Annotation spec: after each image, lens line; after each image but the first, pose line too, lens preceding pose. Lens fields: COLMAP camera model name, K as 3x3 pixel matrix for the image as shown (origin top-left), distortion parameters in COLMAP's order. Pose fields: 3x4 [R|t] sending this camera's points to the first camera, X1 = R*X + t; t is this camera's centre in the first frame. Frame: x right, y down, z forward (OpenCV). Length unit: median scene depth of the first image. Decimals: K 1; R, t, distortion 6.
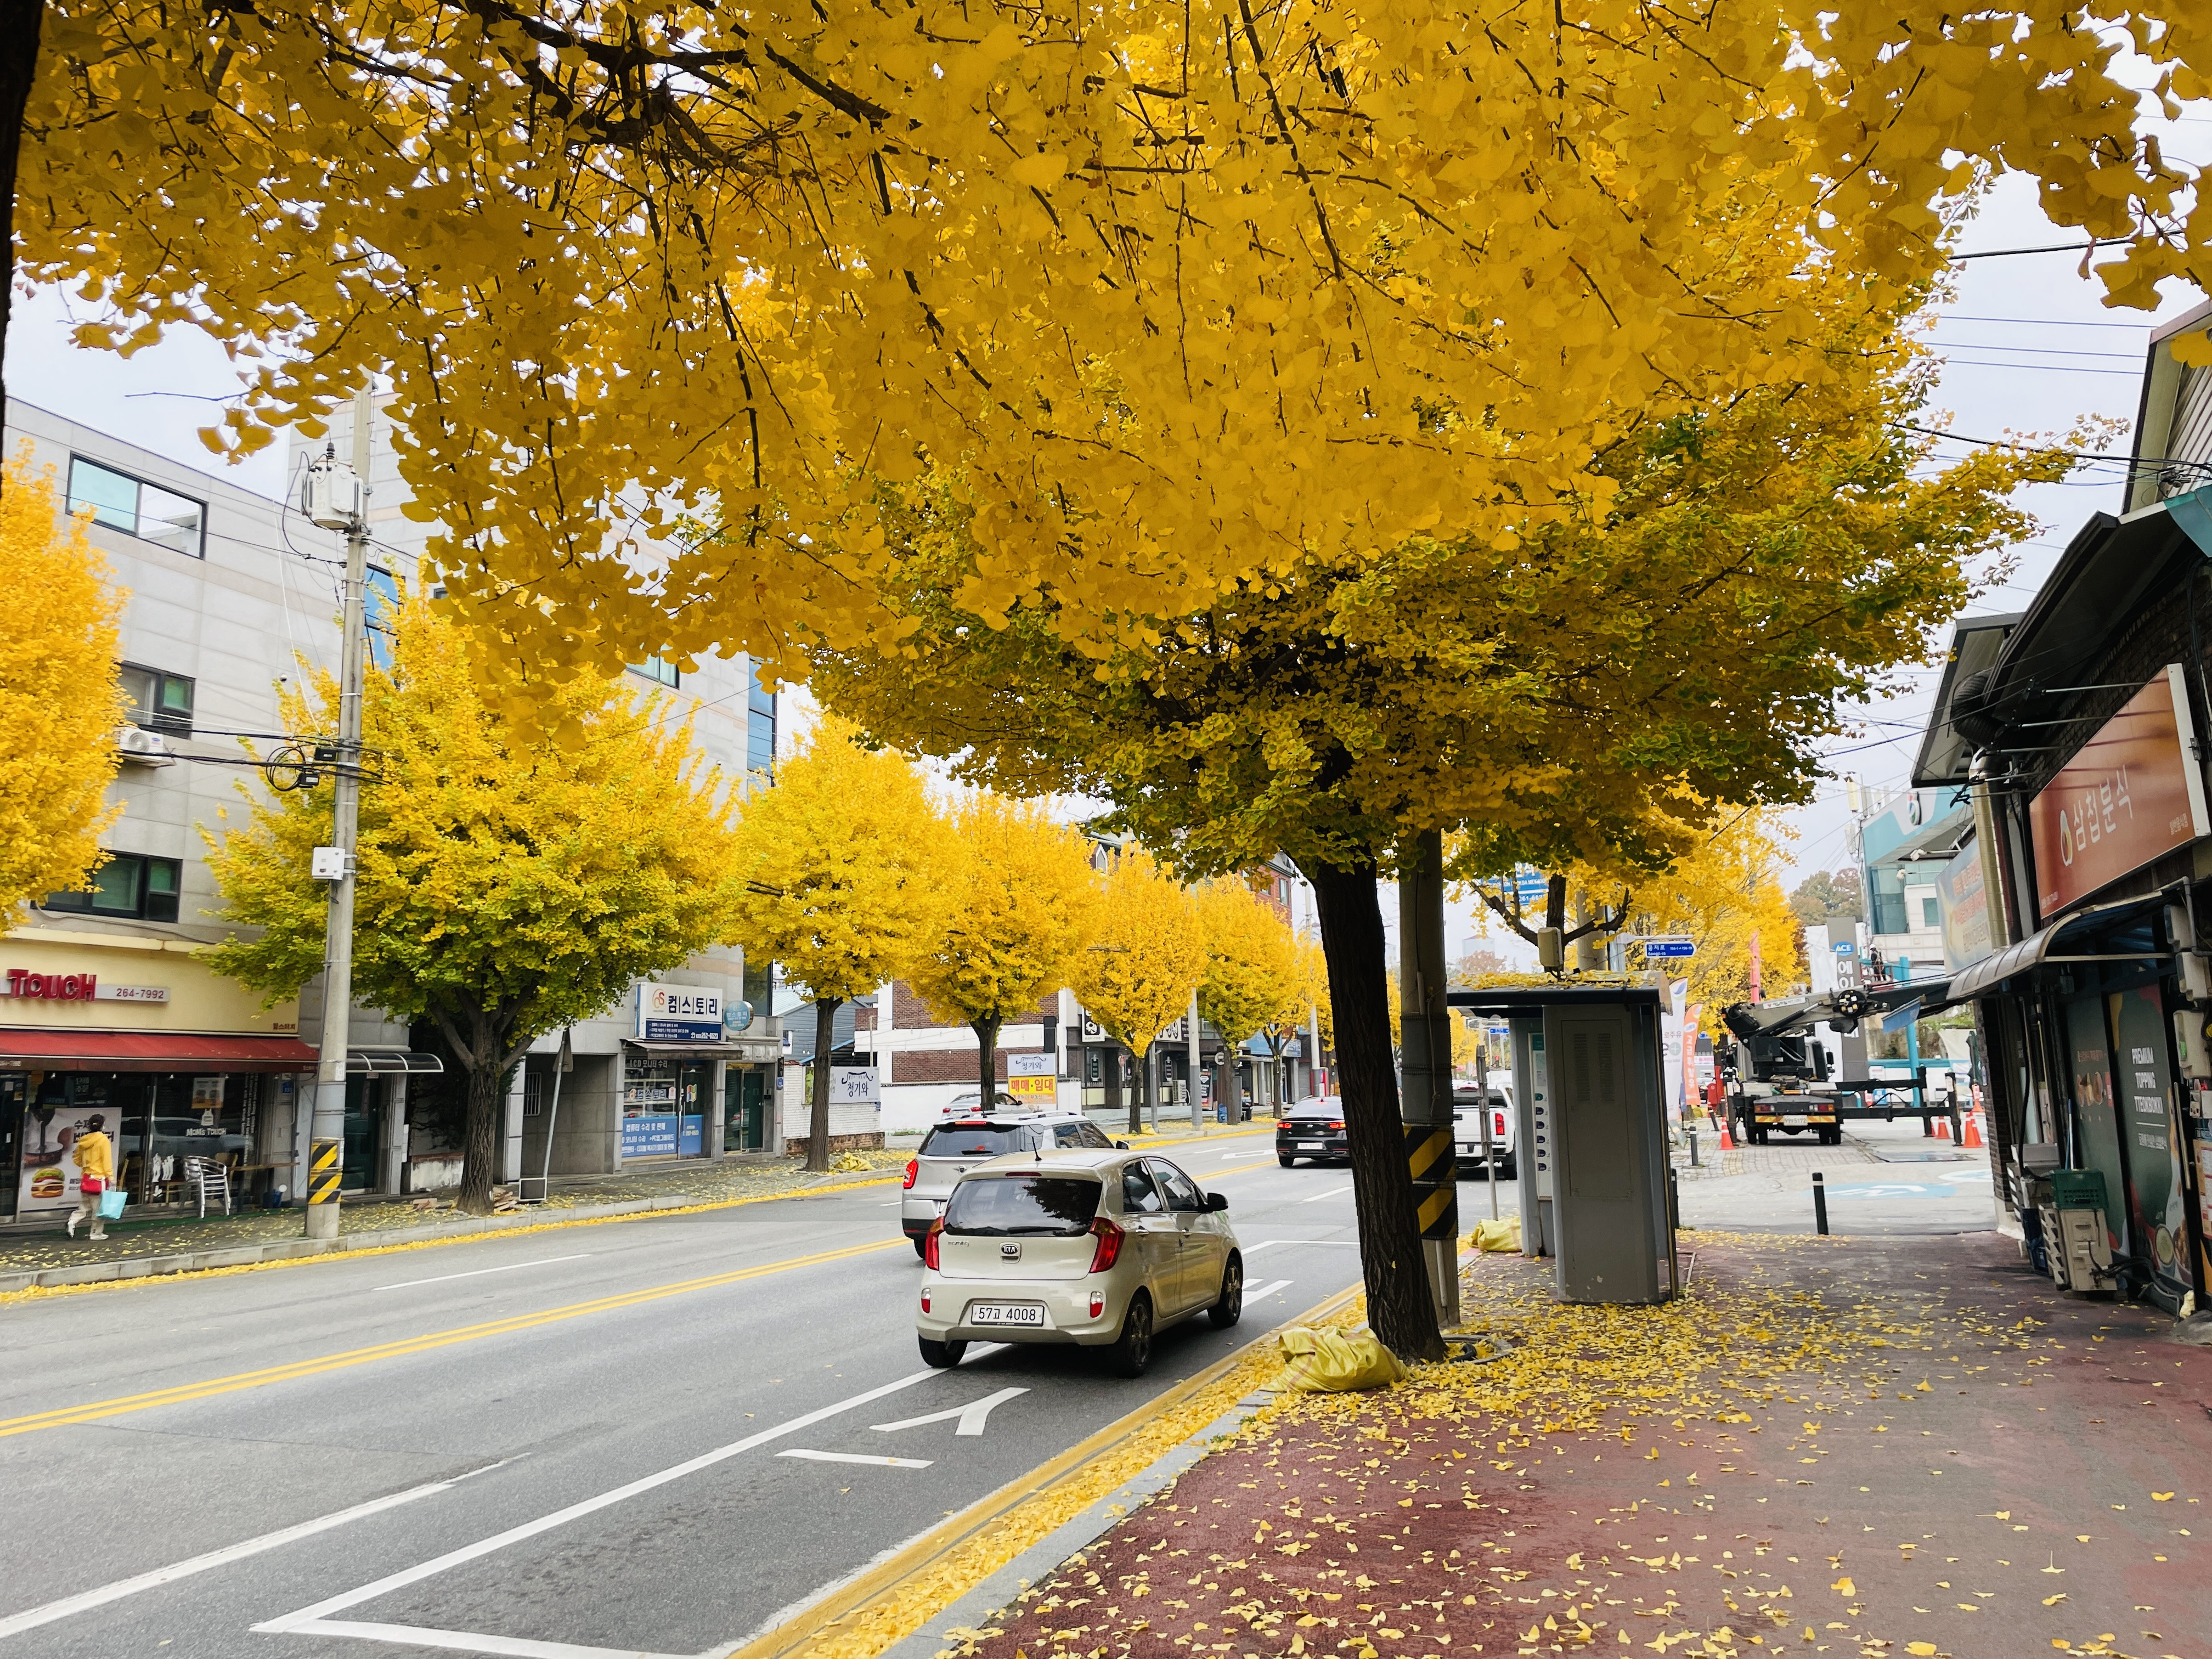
lens RADIAL K [[1651.9, 0, 1119.0], [0, 1651.9, 807.6], [0, 0, 1]] dist [0.094285, -0.133420]
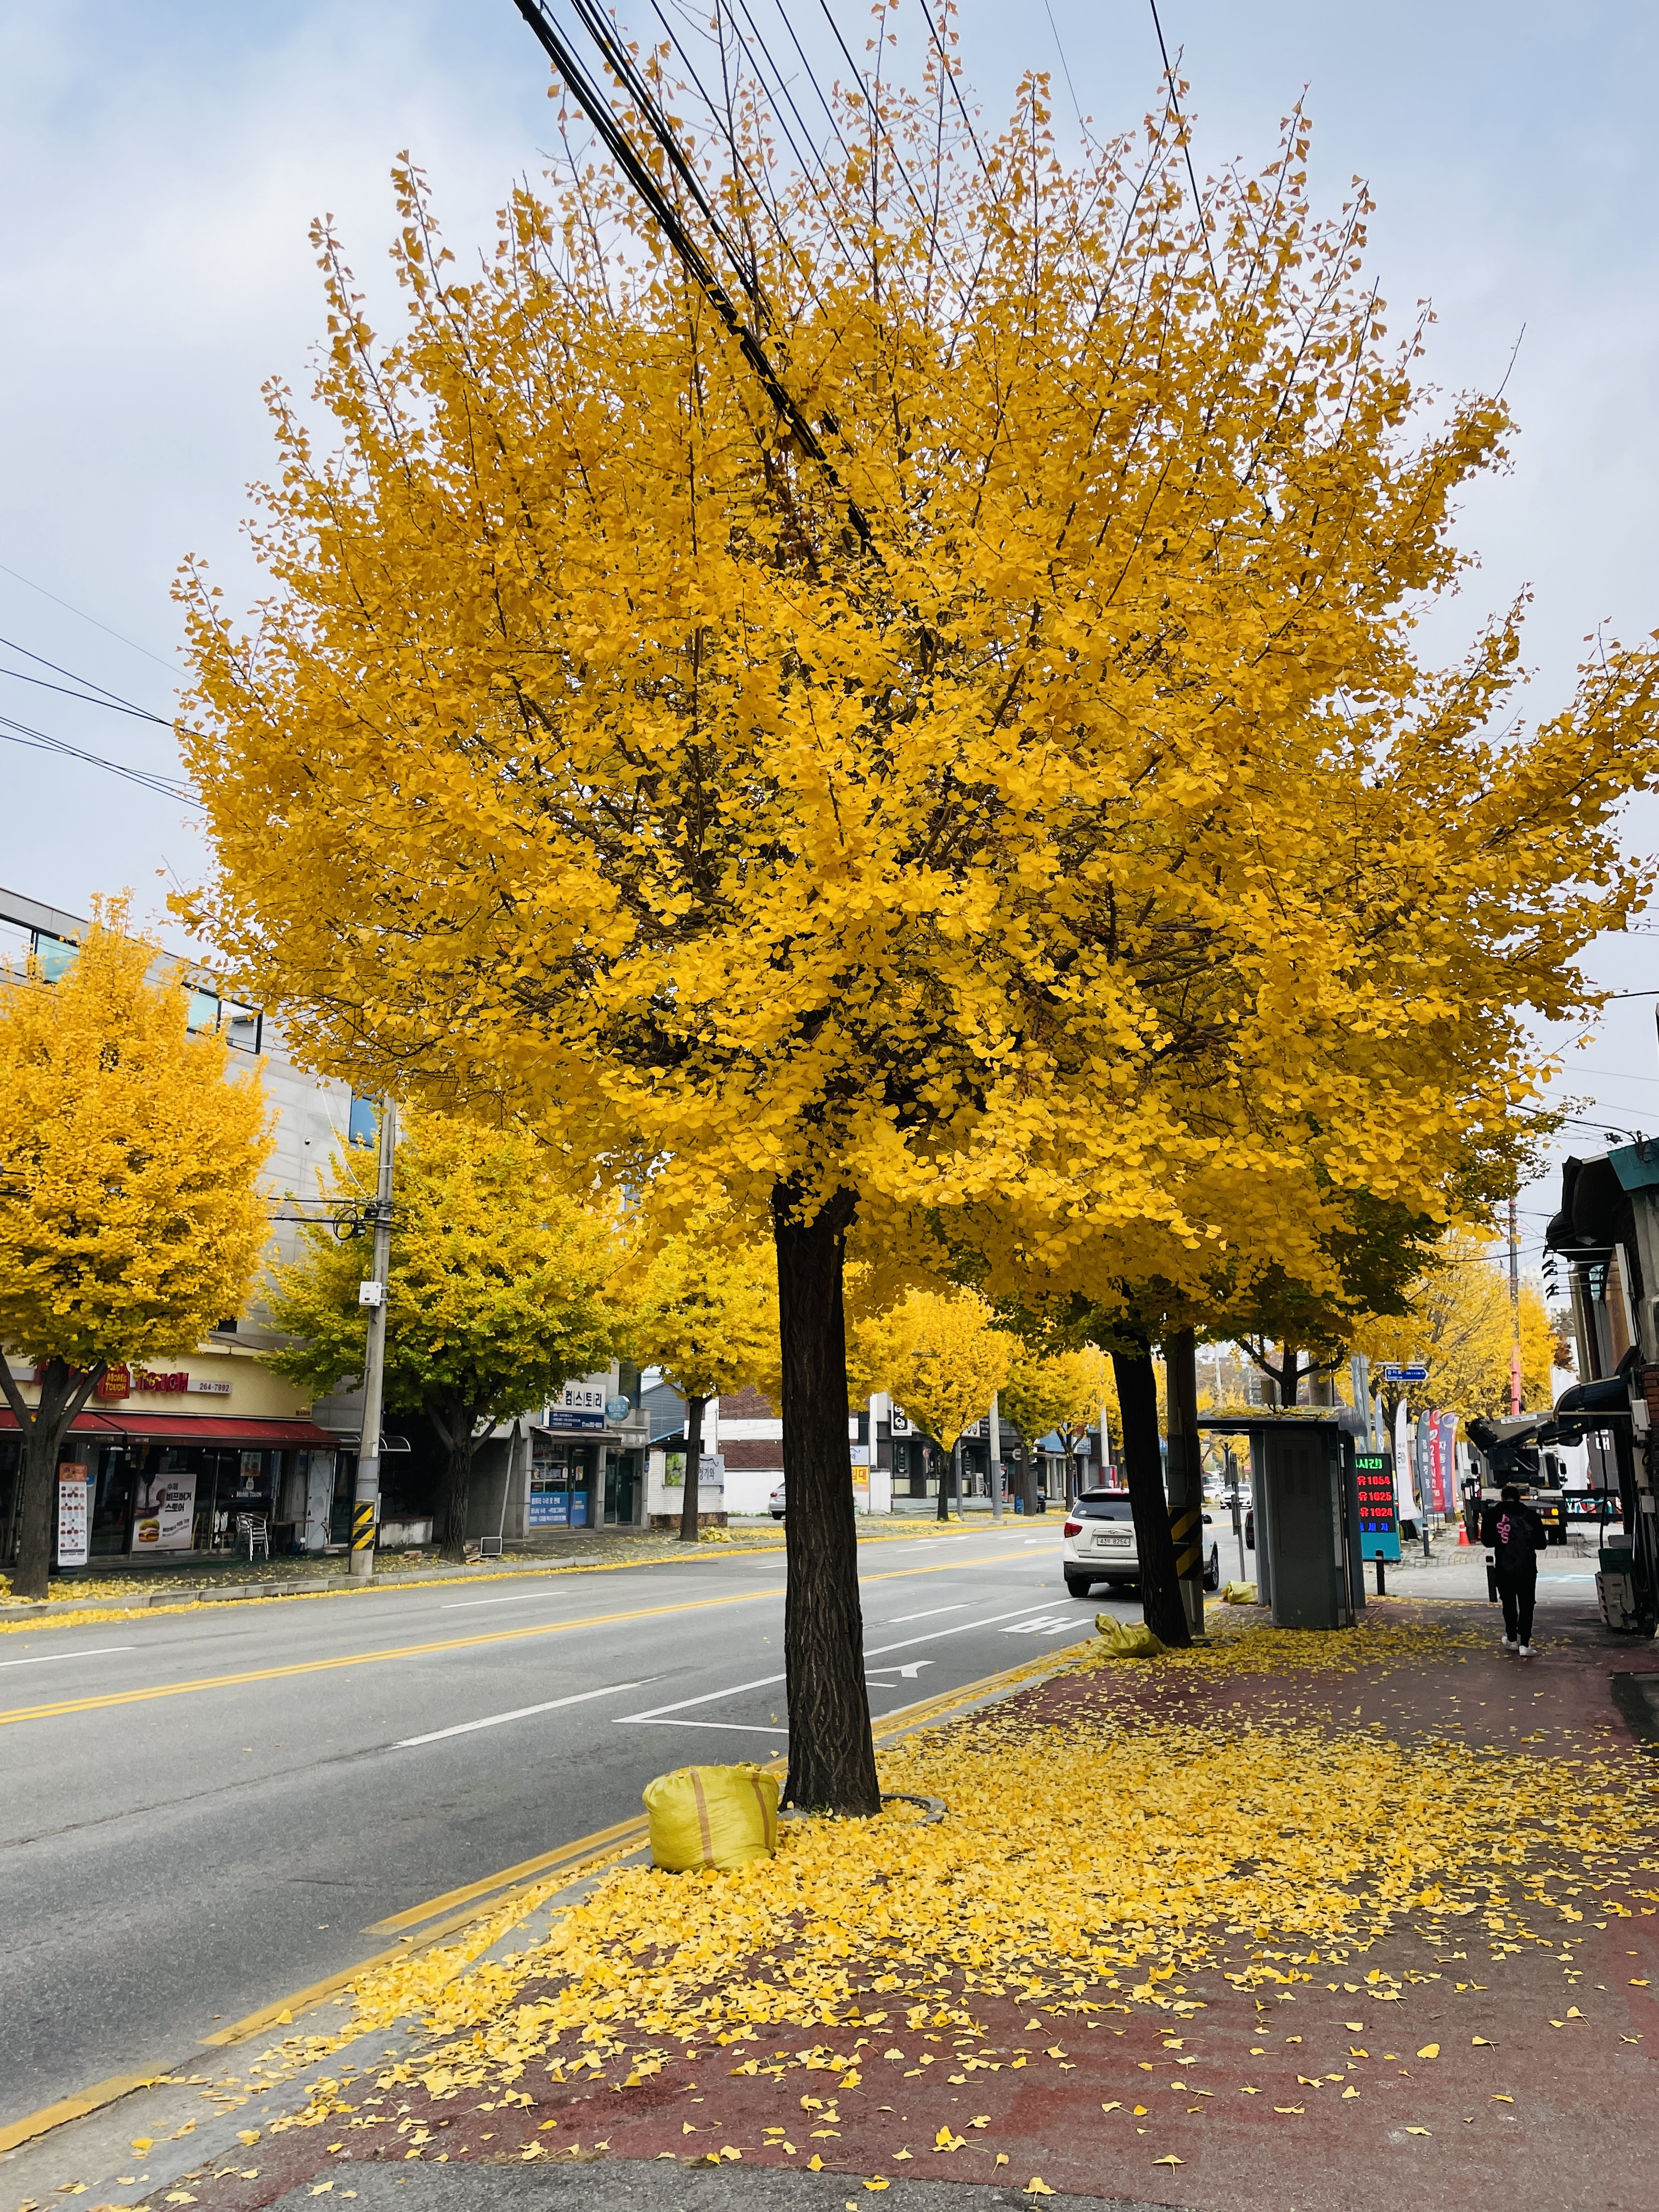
lens RADIAL K [[1651.9, 0, 810.0], [0, 1651.9, 1103.5], [0, 0, 1]] dist [0.094285, -0.133420]
pose [[0.998262, 0.011723, -0.057757, -0.029132], [-0.014861, 0.998419, -0.054214, -0.035350], [0.057030, 0.054978, 0.996858, -0.219996]]
